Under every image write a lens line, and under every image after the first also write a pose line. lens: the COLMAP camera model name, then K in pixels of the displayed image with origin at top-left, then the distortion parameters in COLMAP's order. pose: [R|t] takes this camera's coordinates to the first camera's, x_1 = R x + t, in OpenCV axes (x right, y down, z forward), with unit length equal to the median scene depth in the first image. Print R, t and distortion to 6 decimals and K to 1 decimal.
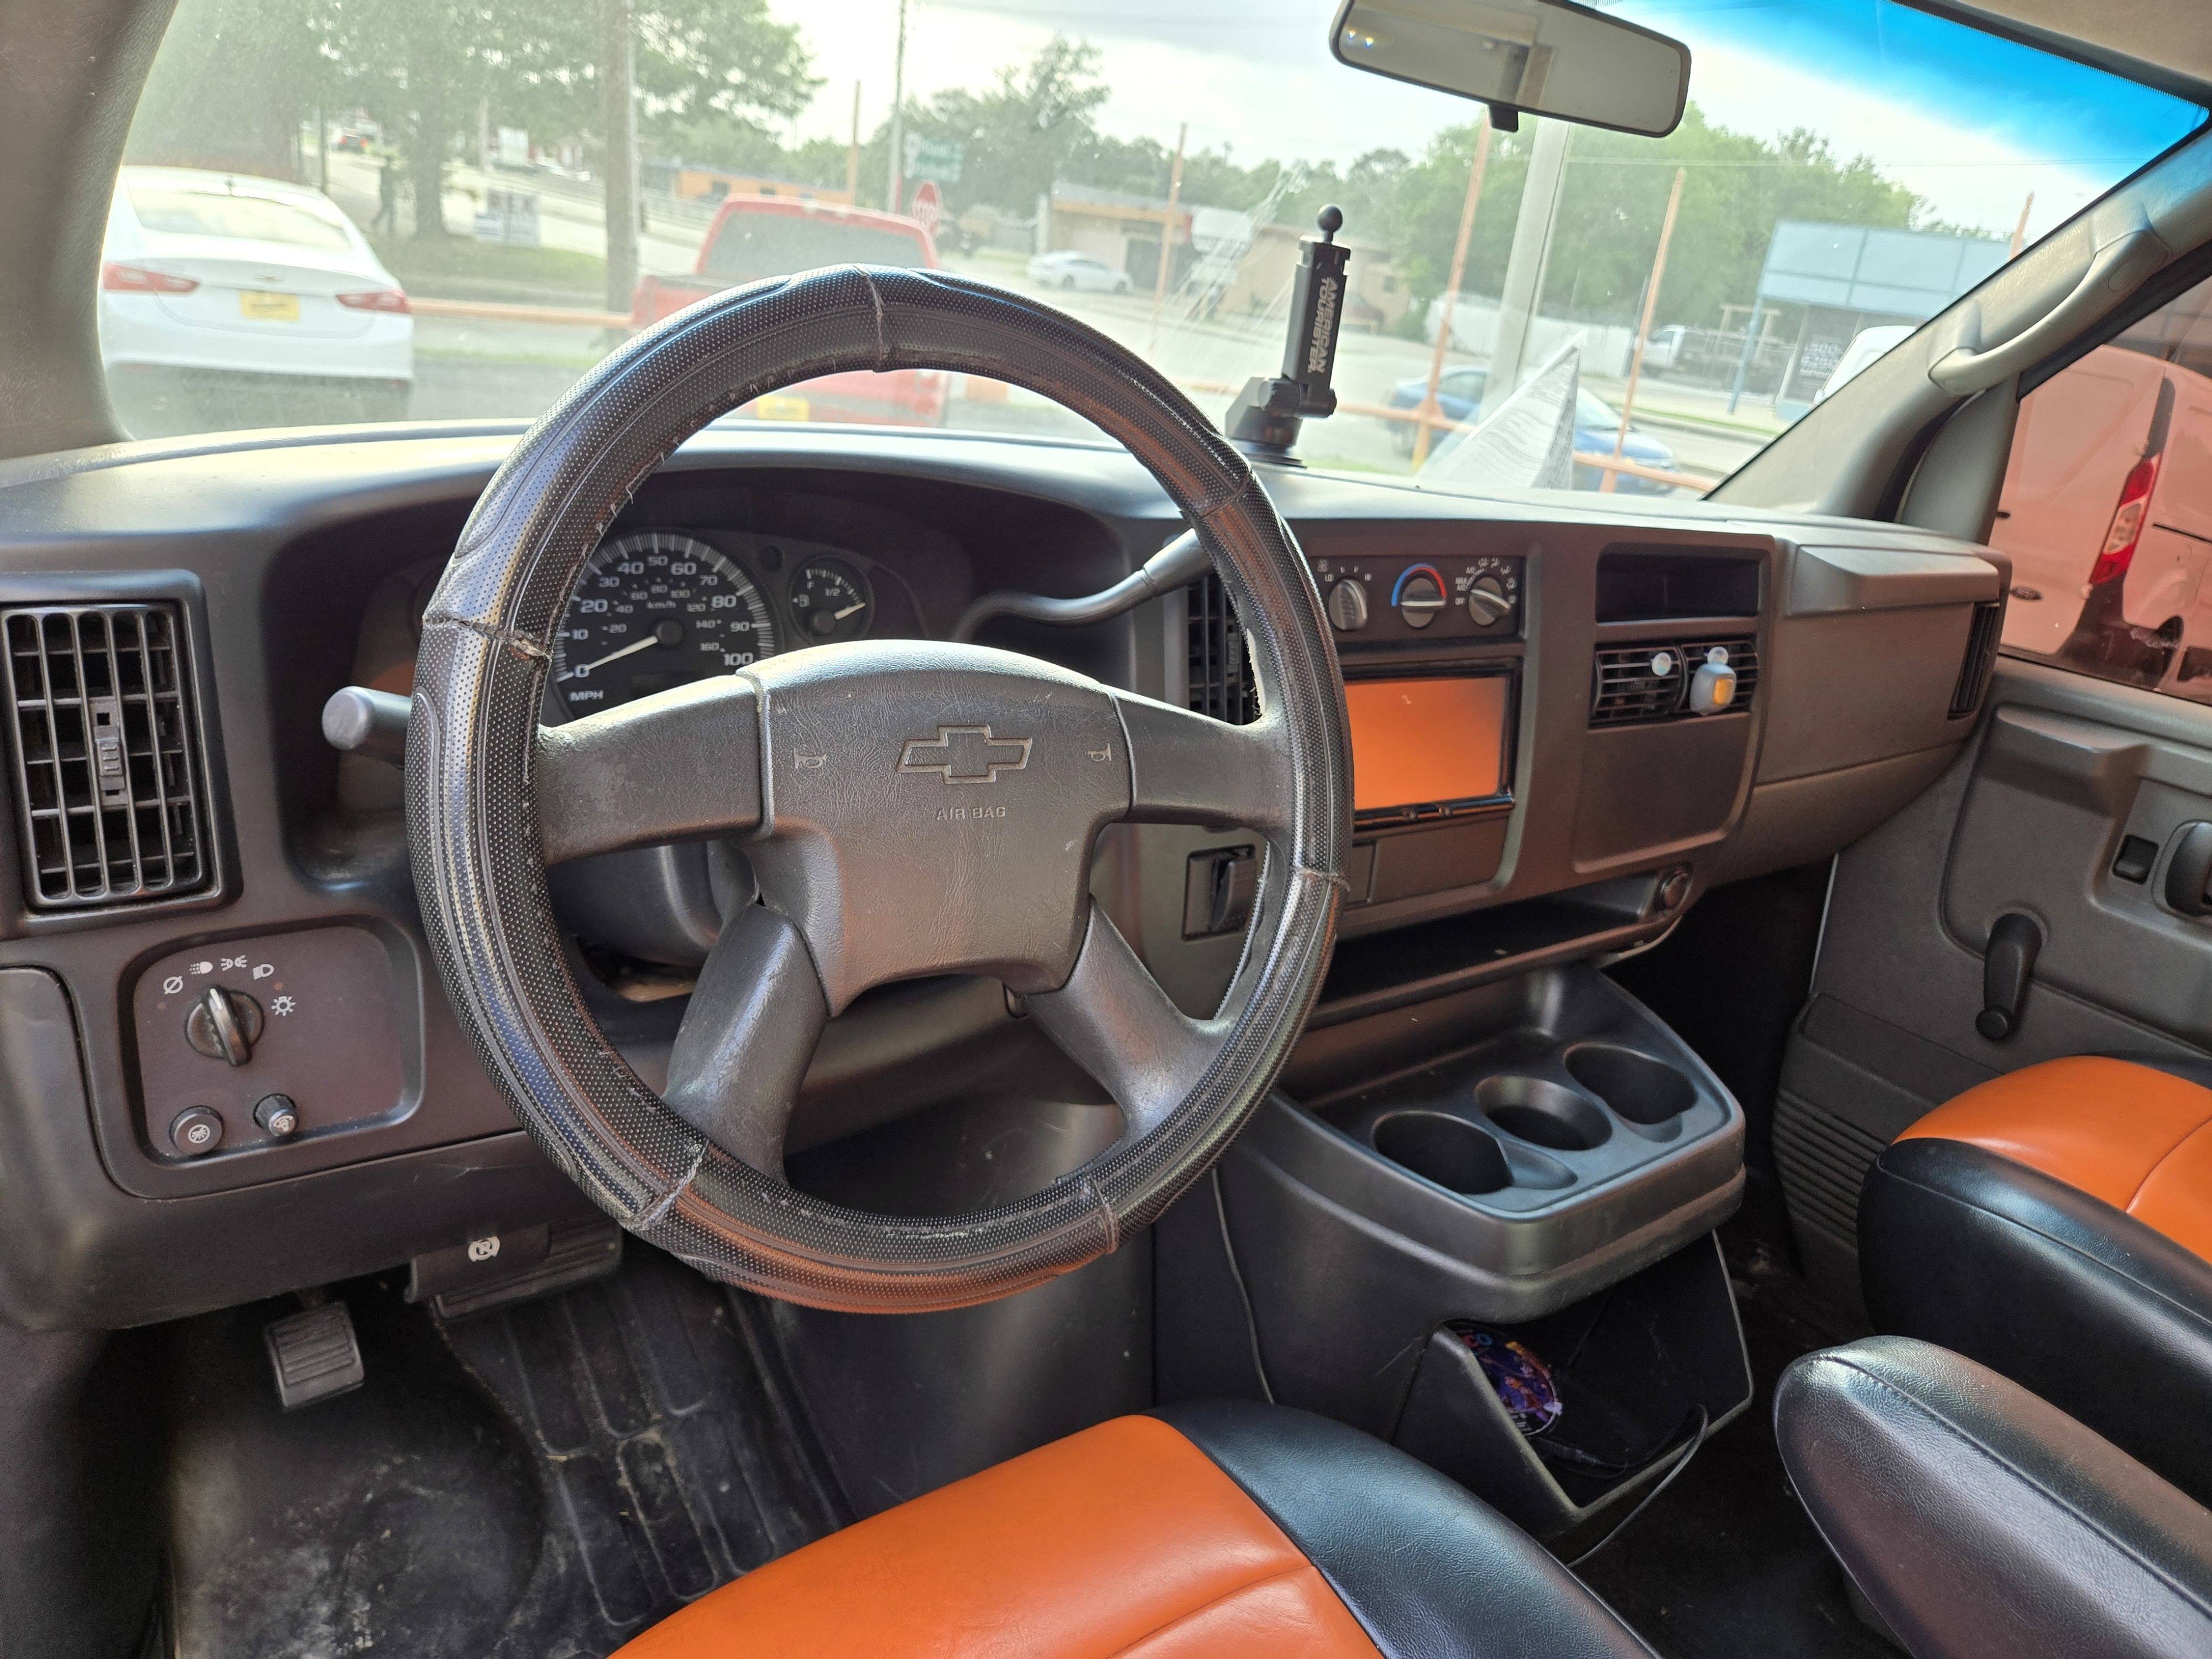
lens RADIAL K [[1489.7, 0, 1105.1], [0, 1489.7, 802.5], [0, 0, 1]] dist [0.056108, -0.043291]
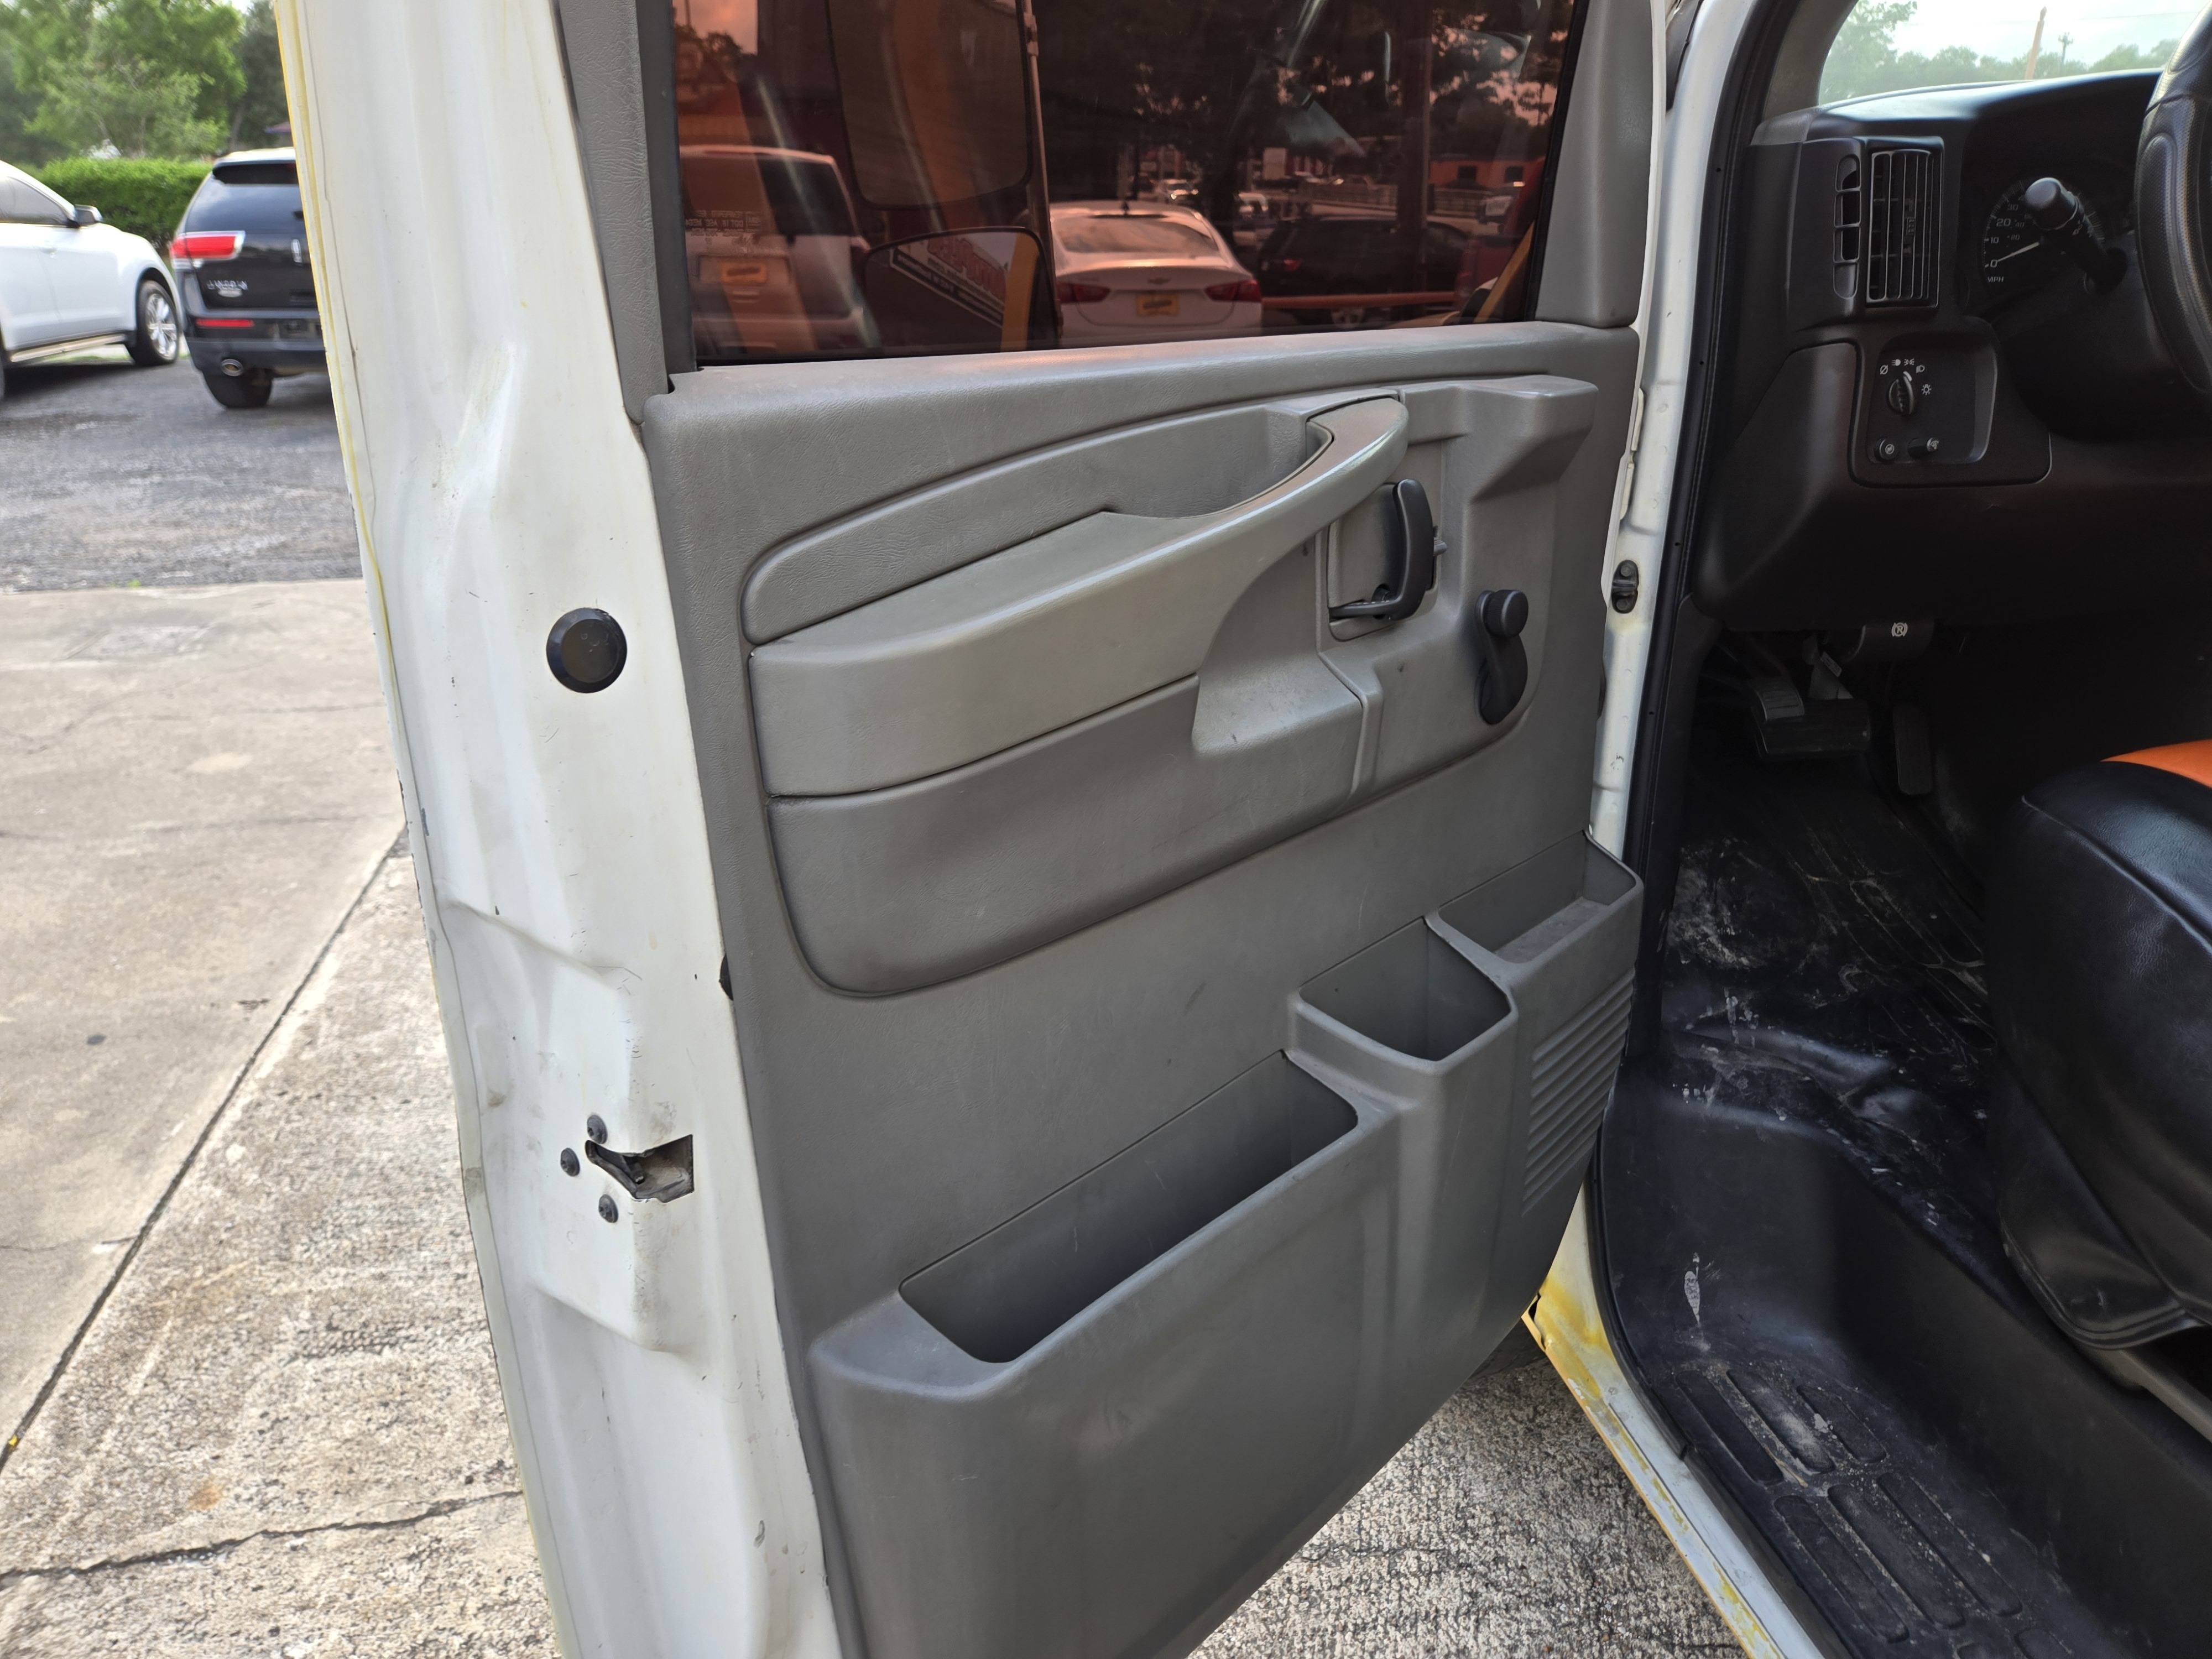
lens RADIAL K [[1506.2, 0, 1112.5], [0, 1506.2, 815.8], [0, 0, 1]] dist [0.064557, -0.052444]
pose [[0.898537, 0.048876, -0.436168, -0.310874], [-0.044304, 0.998805, 0.020655, 0.349140], [0.436656, 0.000765, 0.899628, -0.603636]]
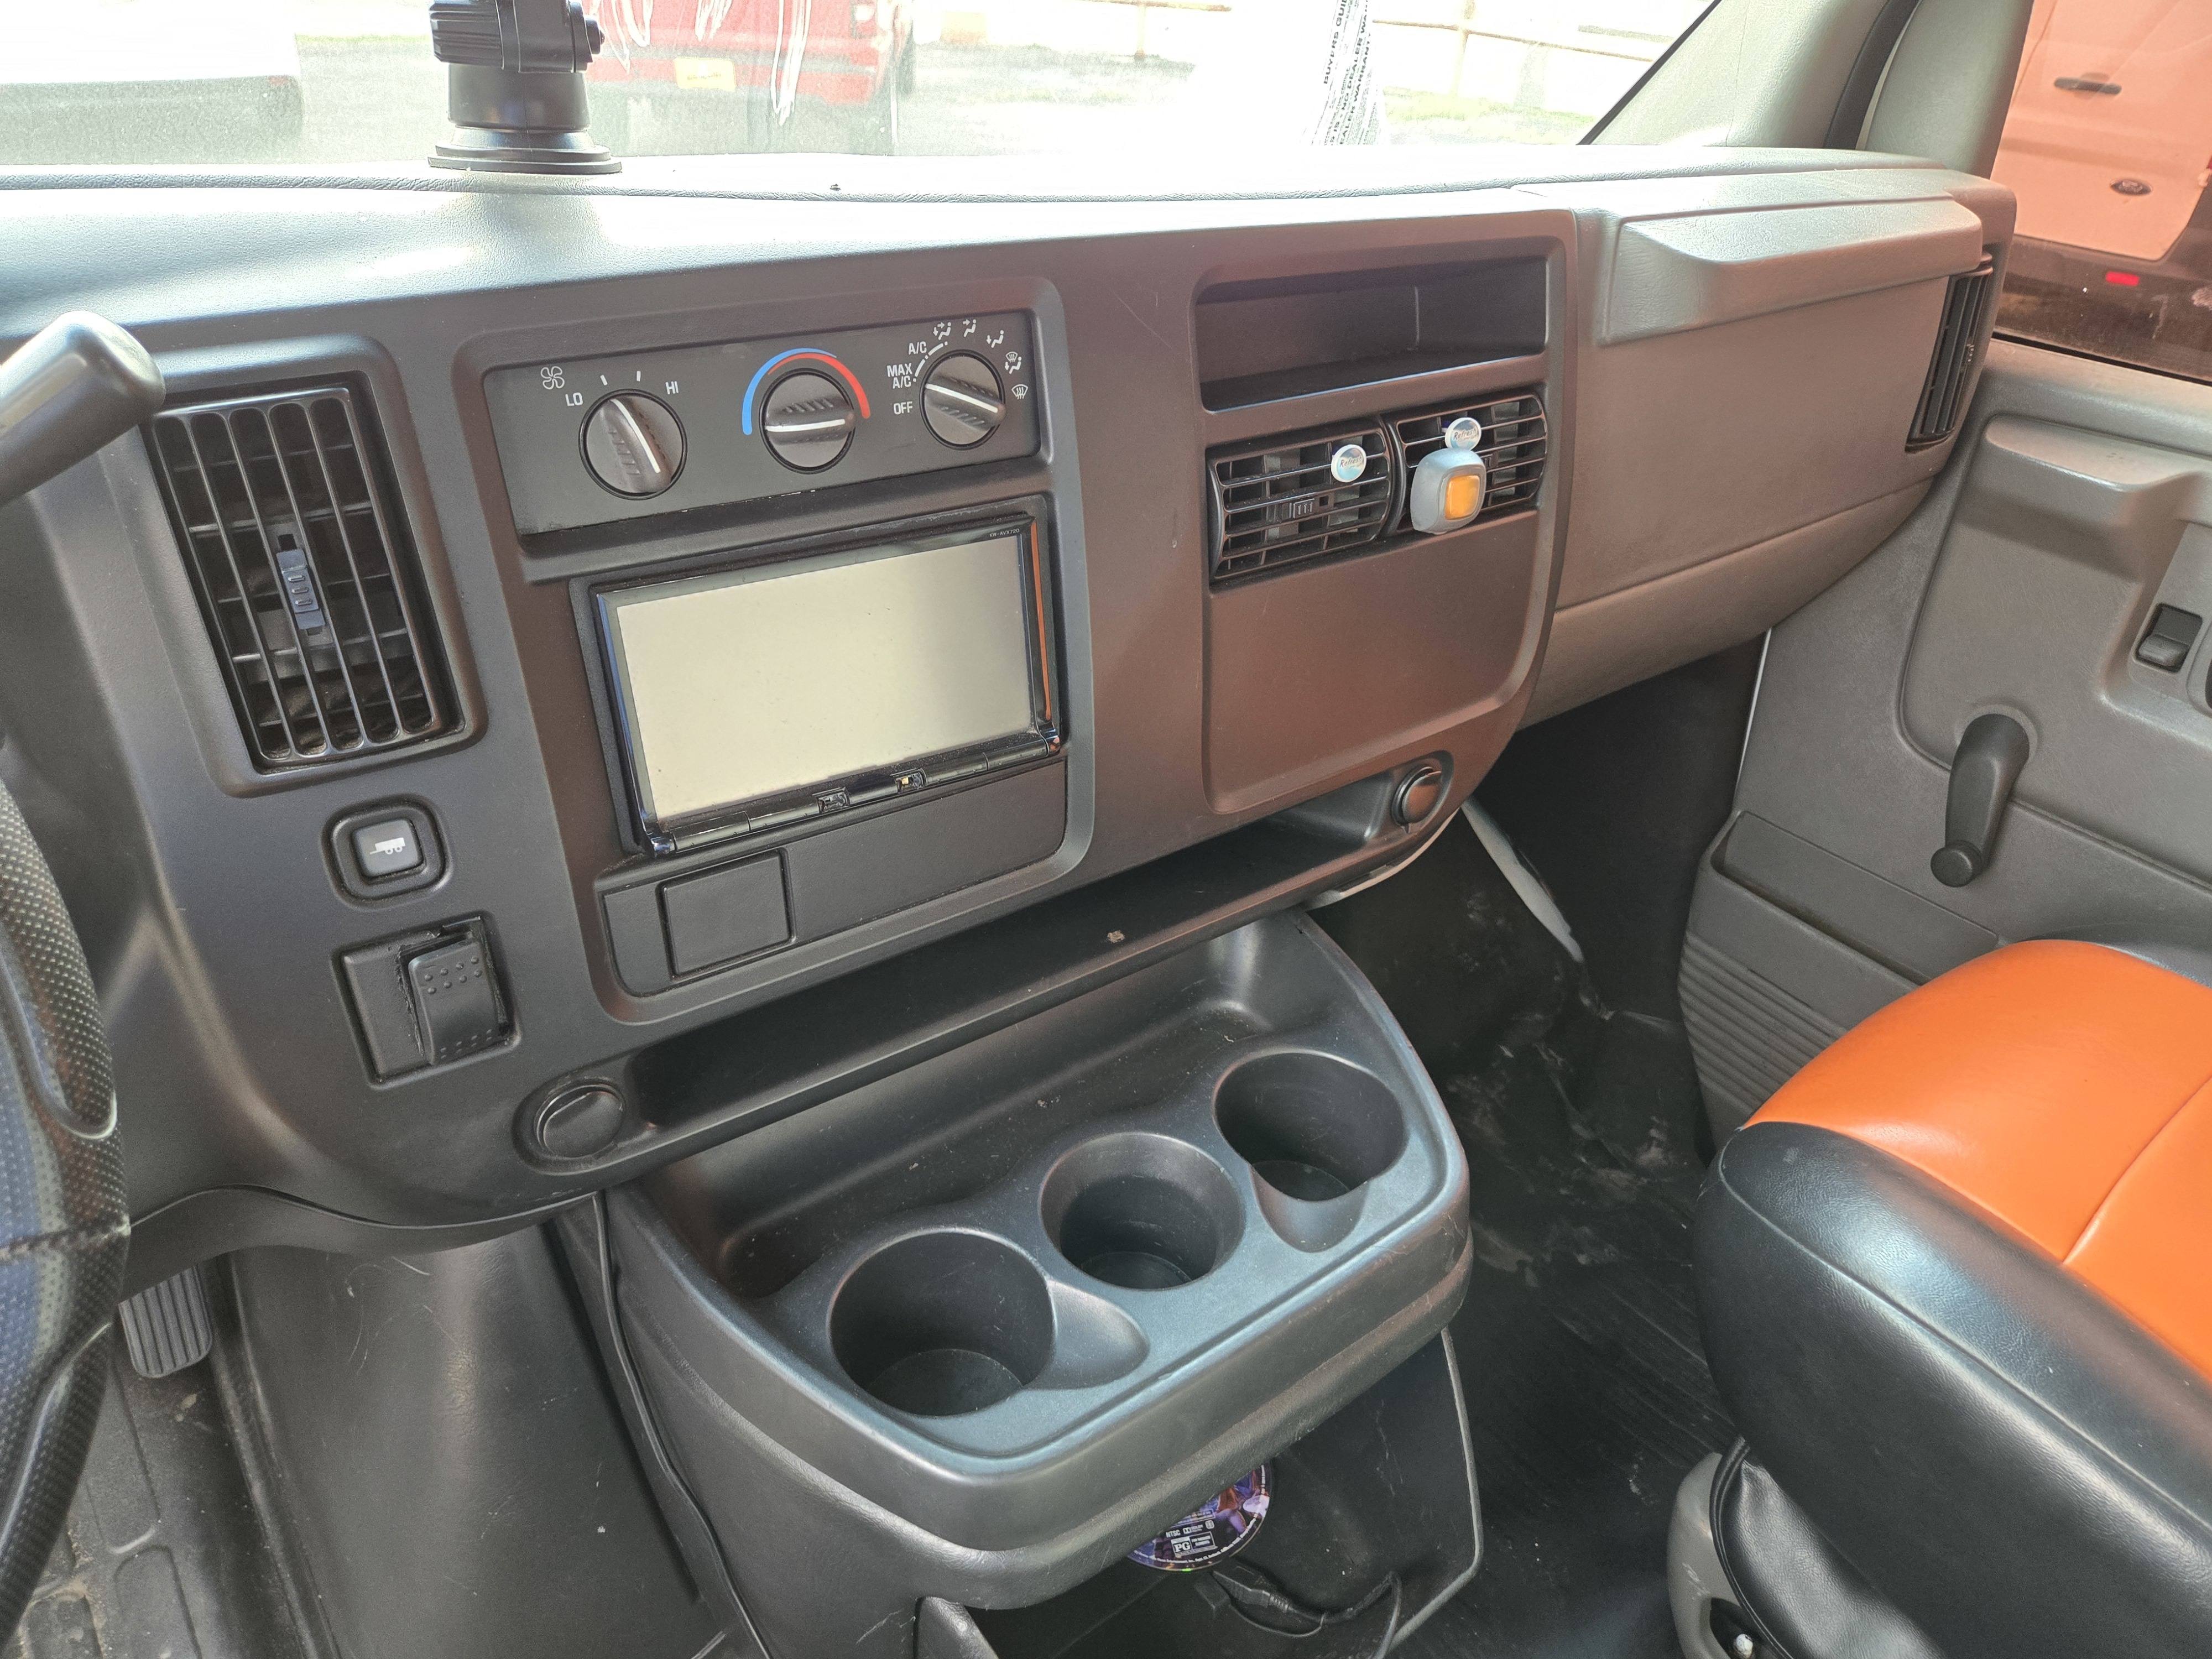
lens RADIAL K [[1468.2, 0, 1106.0], [0, 1468.2, 829.5], [0, 0, 1]] dist [0.056379, -0.048022]
pose [[0.996595, -0.061985, -0.054374, 0.278282], [0.072612, 0.972208, 0.222572, -0.082618], [0.039066, -0.225762, 0.973399, 0.360906]]
